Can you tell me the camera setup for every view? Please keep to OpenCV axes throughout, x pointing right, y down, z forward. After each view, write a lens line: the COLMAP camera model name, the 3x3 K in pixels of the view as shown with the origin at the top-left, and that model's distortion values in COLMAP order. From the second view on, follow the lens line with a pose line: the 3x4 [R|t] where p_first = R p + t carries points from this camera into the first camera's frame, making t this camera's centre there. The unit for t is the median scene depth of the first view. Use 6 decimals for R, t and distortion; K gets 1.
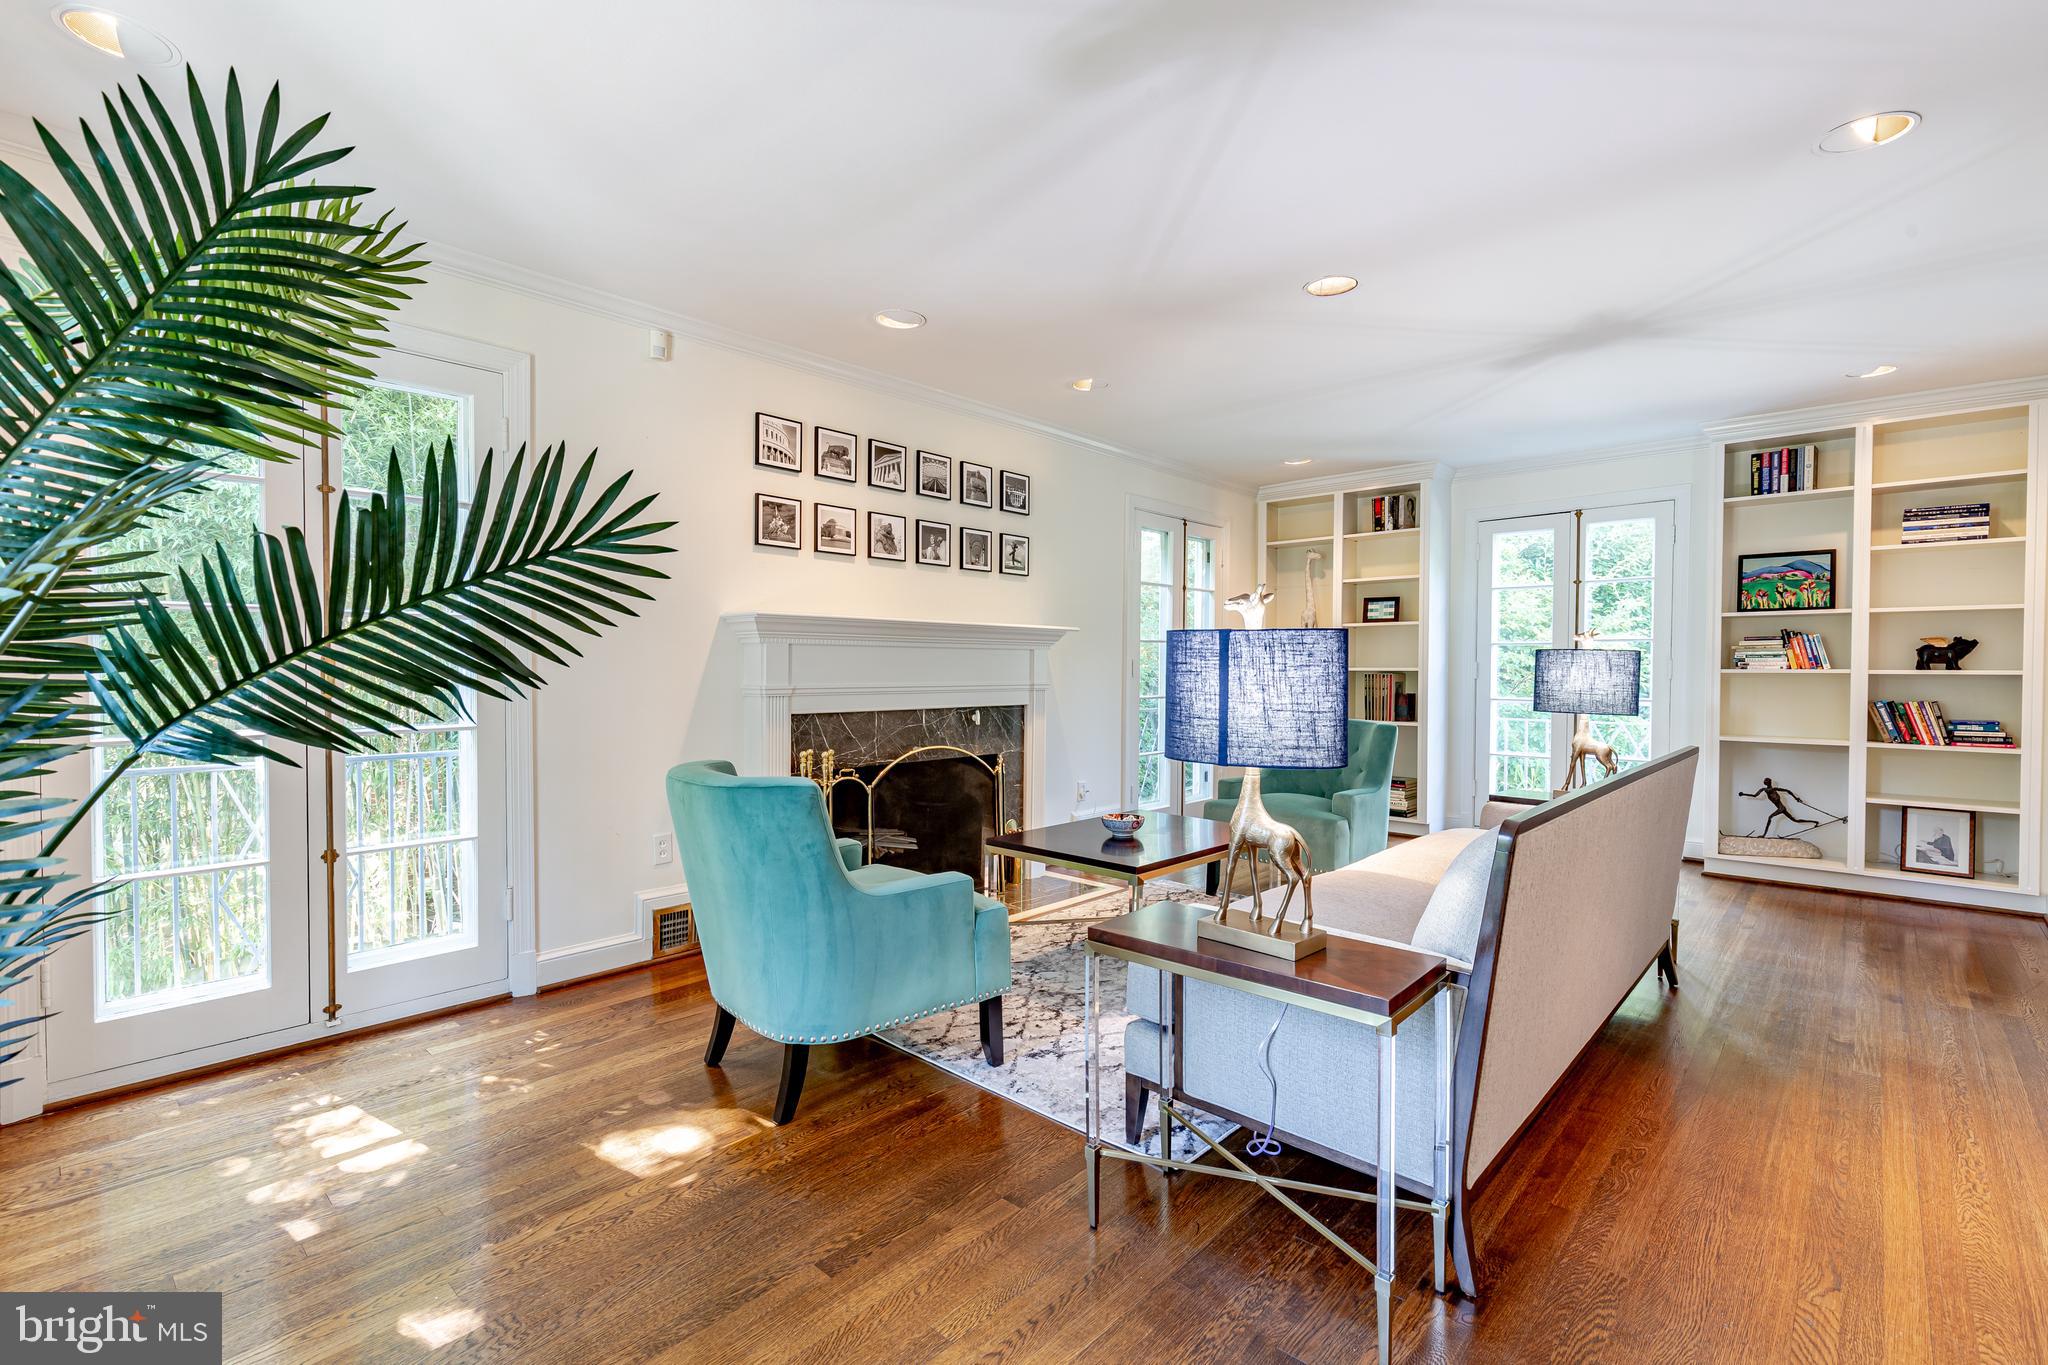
lens RADIAL K [[960.7, 0, 1082.1], [0, 960.7, 679.2], [0, 0, 1]] dist [0.005453, -0.000049]
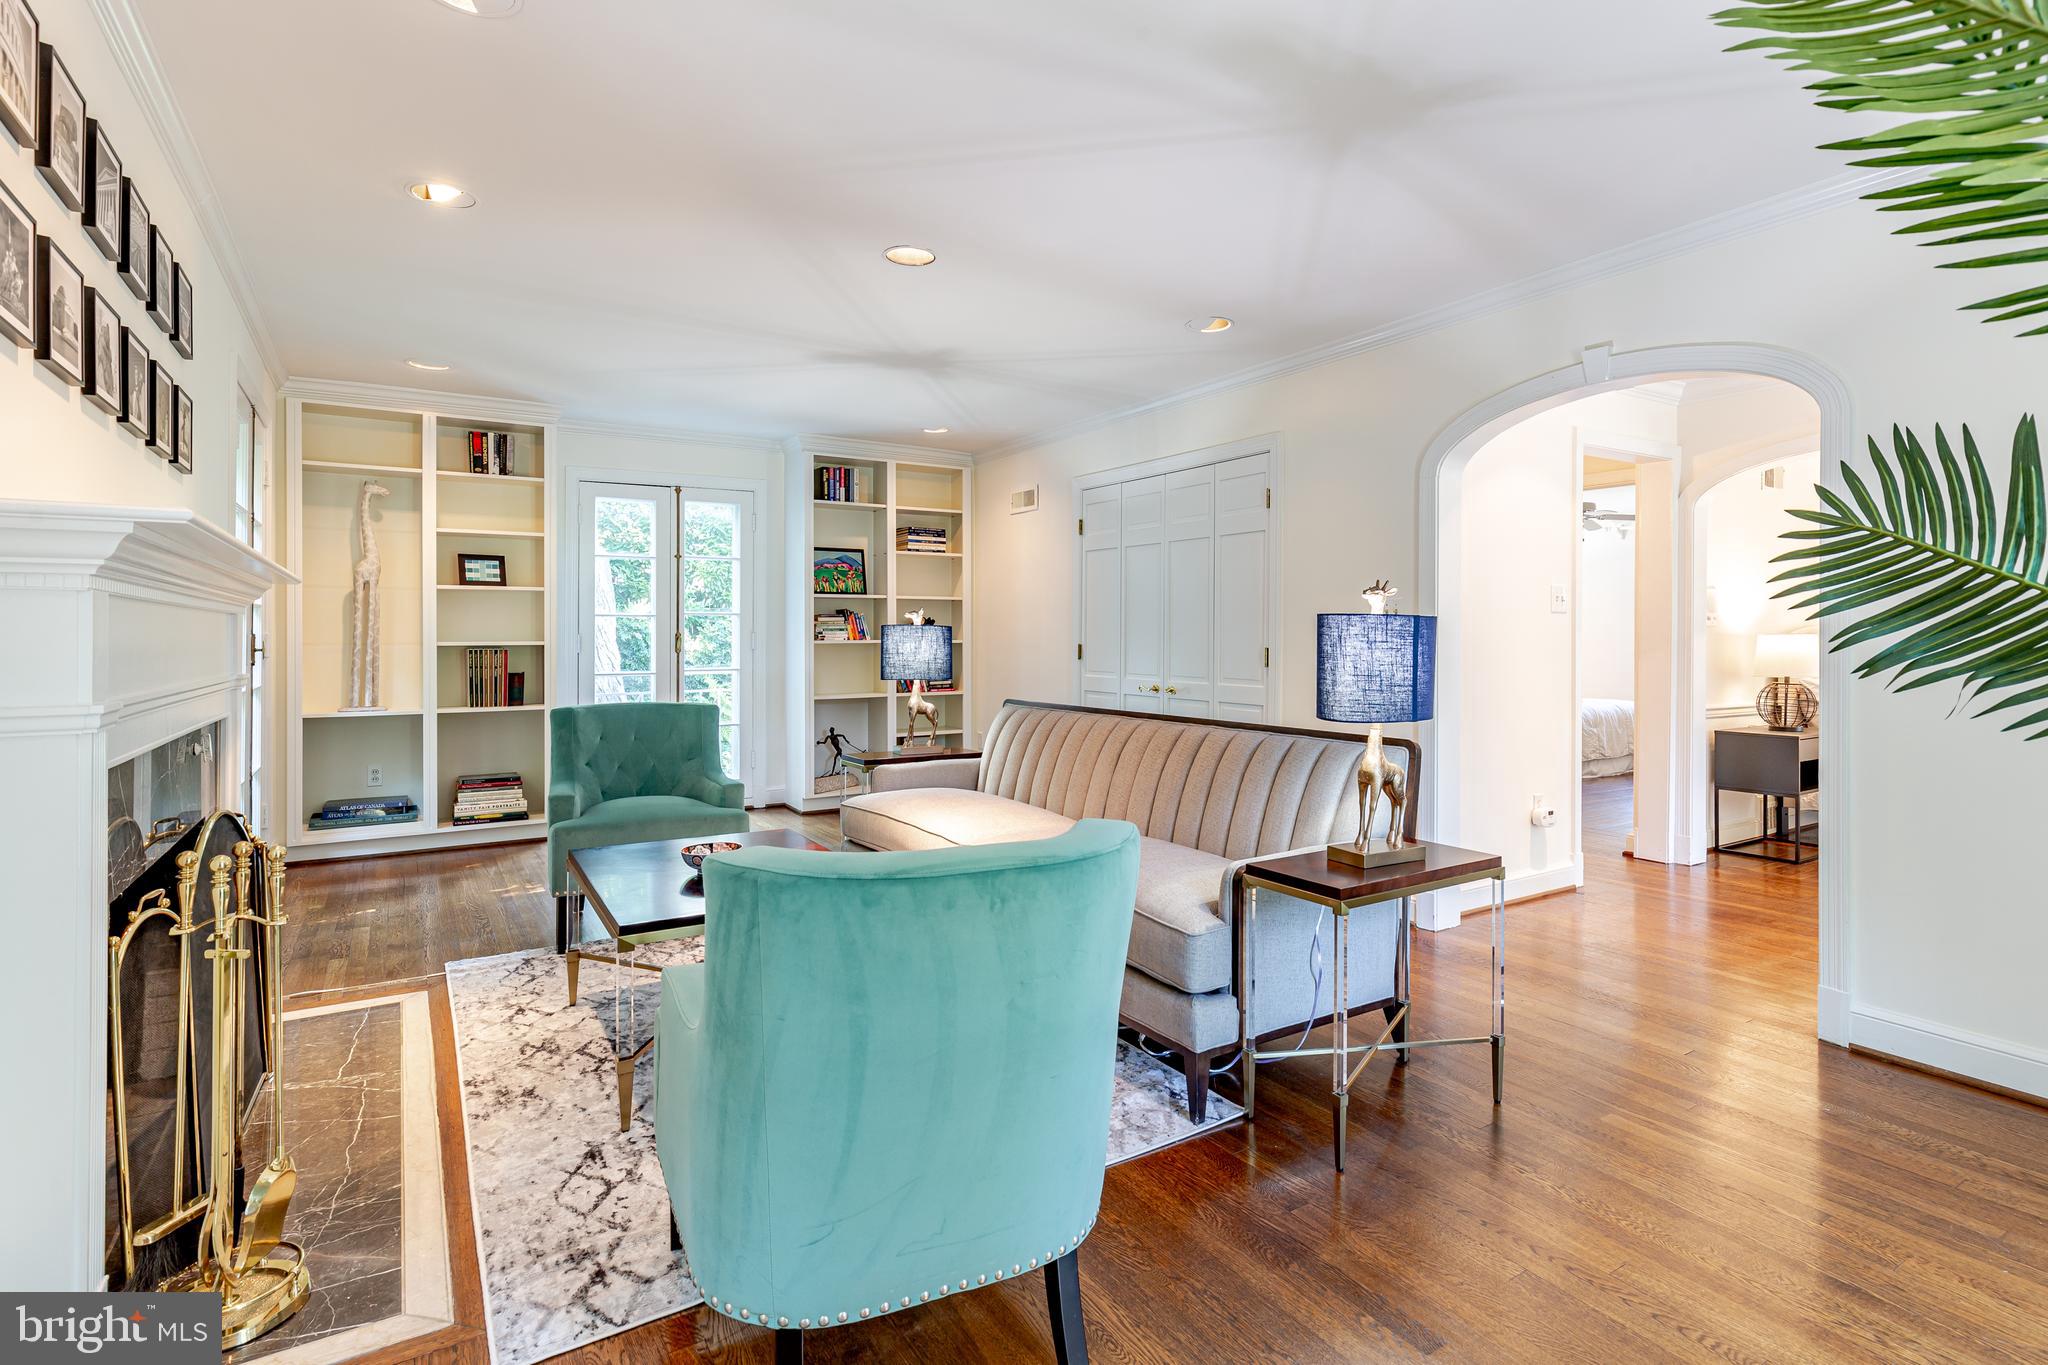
lens RADIAL K [[960.7, 0, 1069.1], [0, 960.7, 639.3], [0, 0, 1]] dist [0.005453, -0.000049]
pose [[0.267242, -0.006529, 0.963607, -0.410498], [0.015504, 0.999877, 0.002475, -0.010134], [-0.963505, 0.014279, 0.267311, 0.369813]]
